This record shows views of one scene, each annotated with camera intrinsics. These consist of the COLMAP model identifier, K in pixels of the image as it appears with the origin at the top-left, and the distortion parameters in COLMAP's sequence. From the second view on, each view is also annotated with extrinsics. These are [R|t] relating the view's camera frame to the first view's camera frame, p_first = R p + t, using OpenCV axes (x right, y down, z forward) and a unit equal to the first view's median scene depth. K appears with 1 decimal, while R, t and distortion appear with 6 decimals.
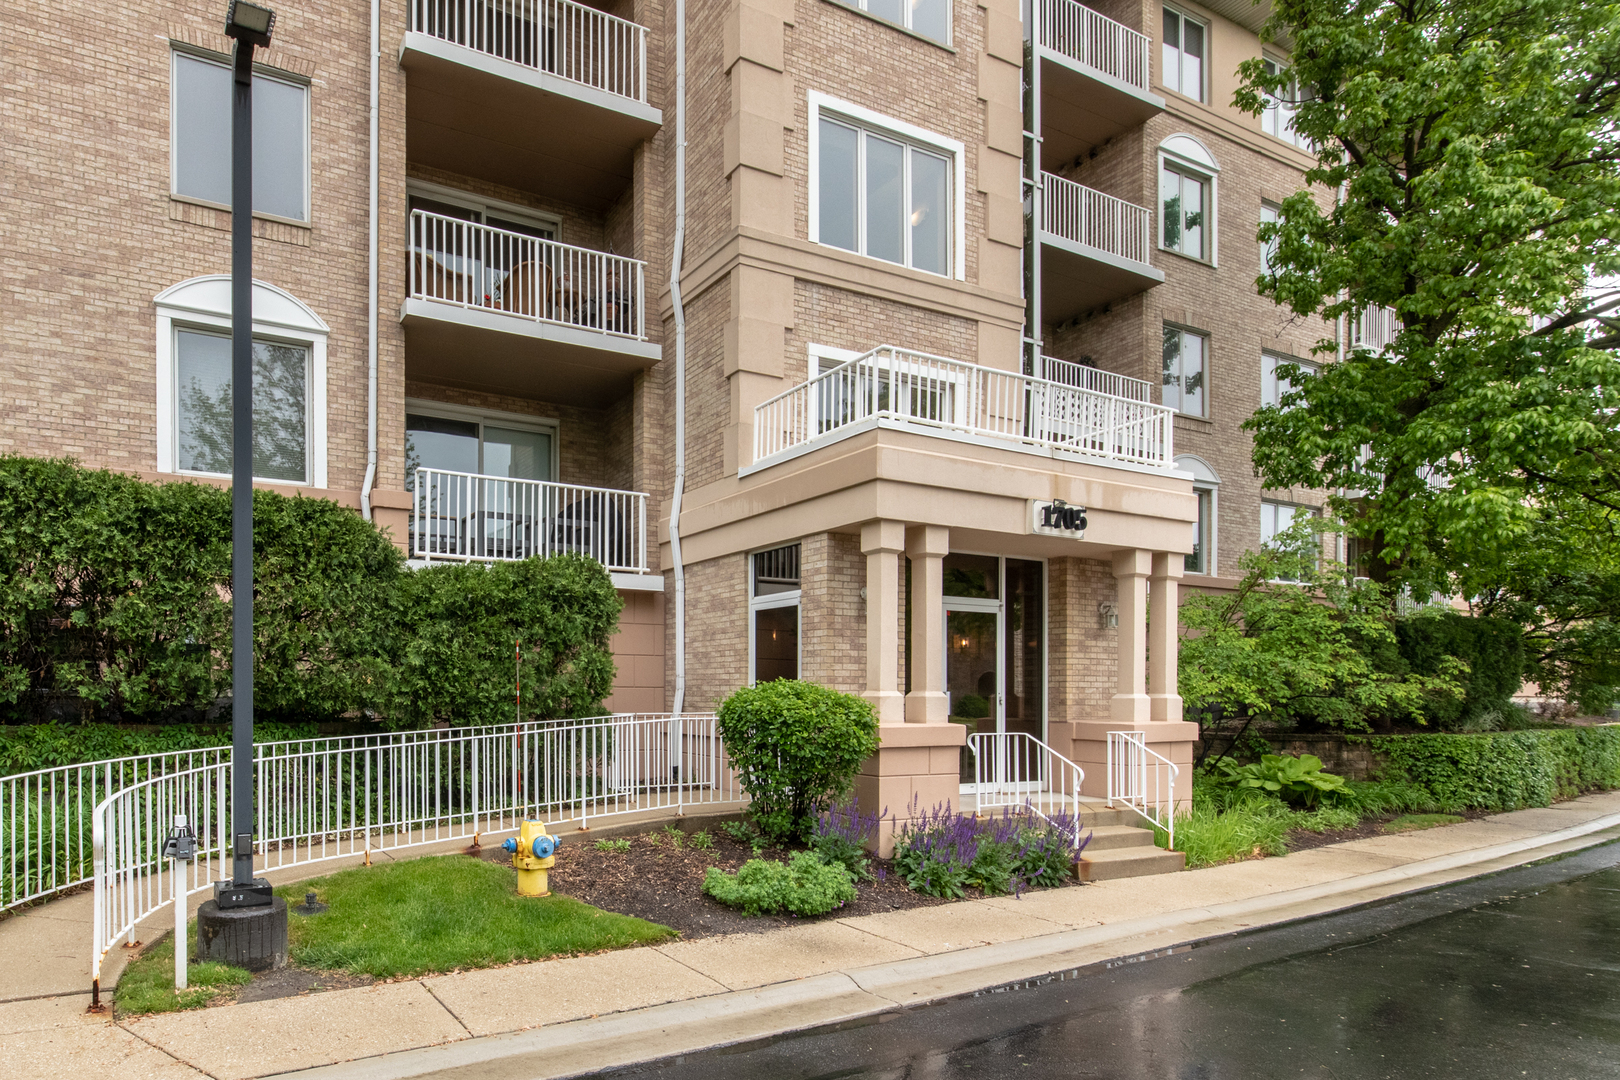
lens RADIAL K [[1307.6, 0, 810.0], [0, 1307.6, 540.0], [0, 0, 1]] dist [0.001606, -0.004098]
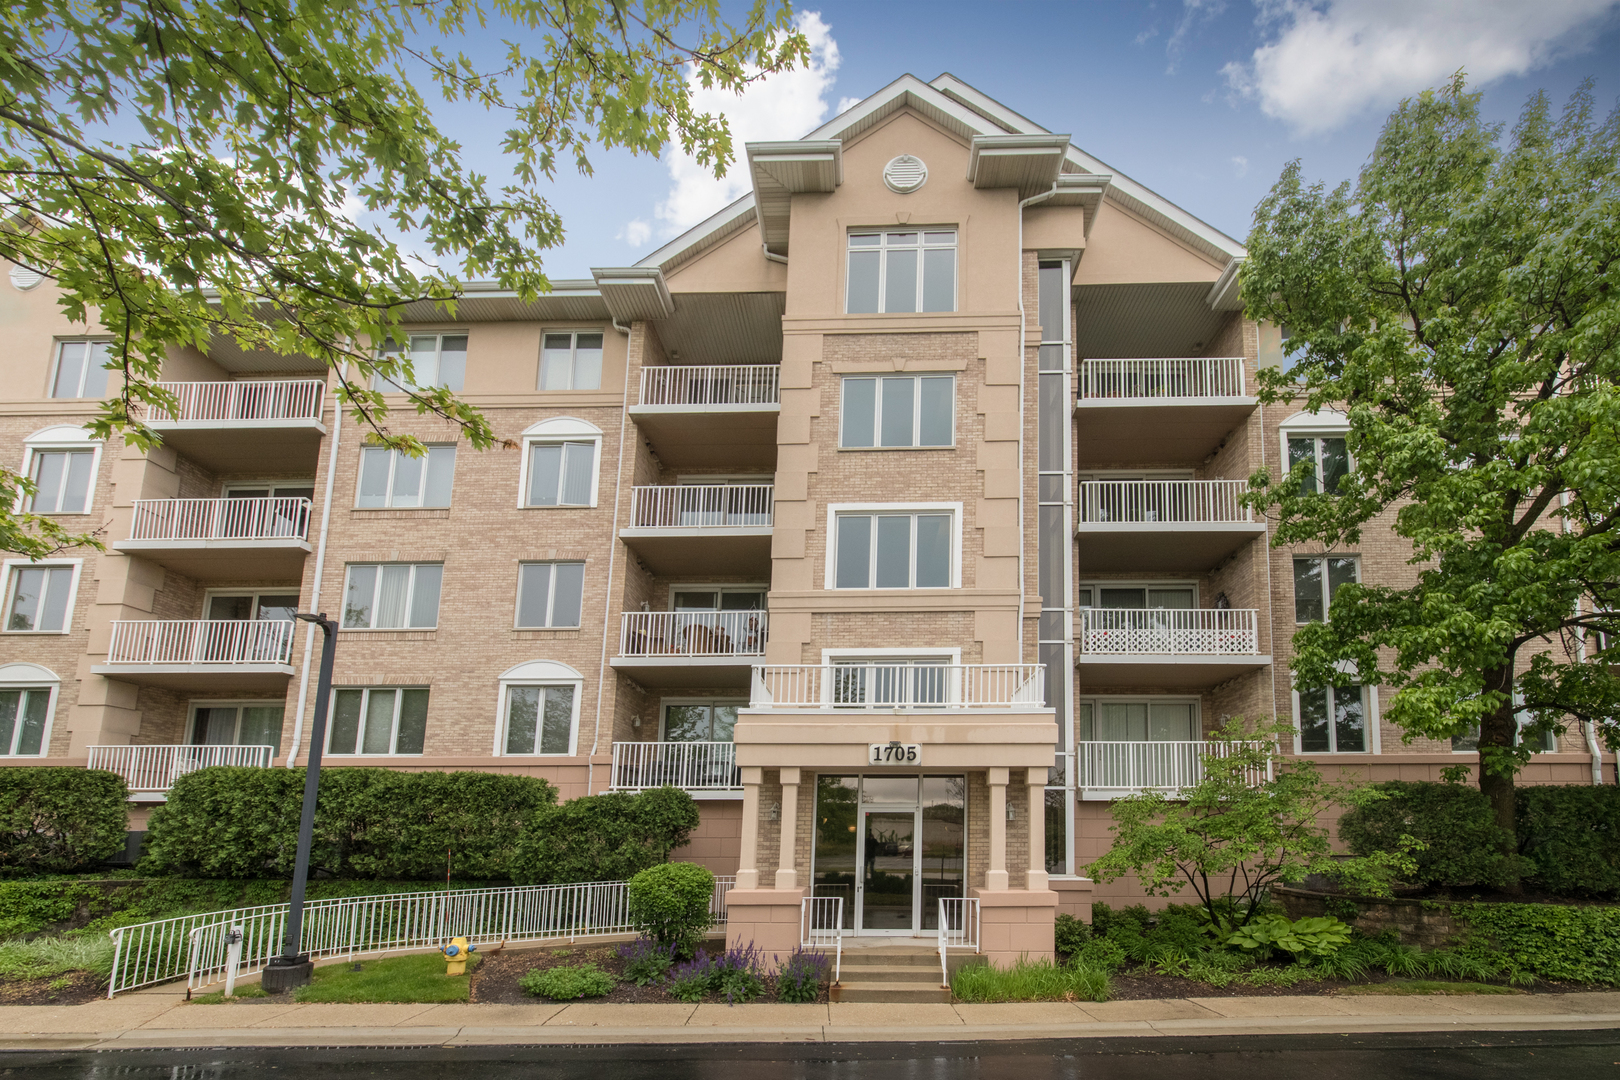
lens RADIAL K [[862.7, 0, 810.0], [0, 862.7, 540.0], [0, 0, 1]] dist [0.000940, 0.000067]
pose [[0.823563, -0.178280, -0.538480, 0.757188], [0.063996, 0.972466, -0.224087, -0.043561], [0.563603, 0.150089, 0.812296, 0.048998]]
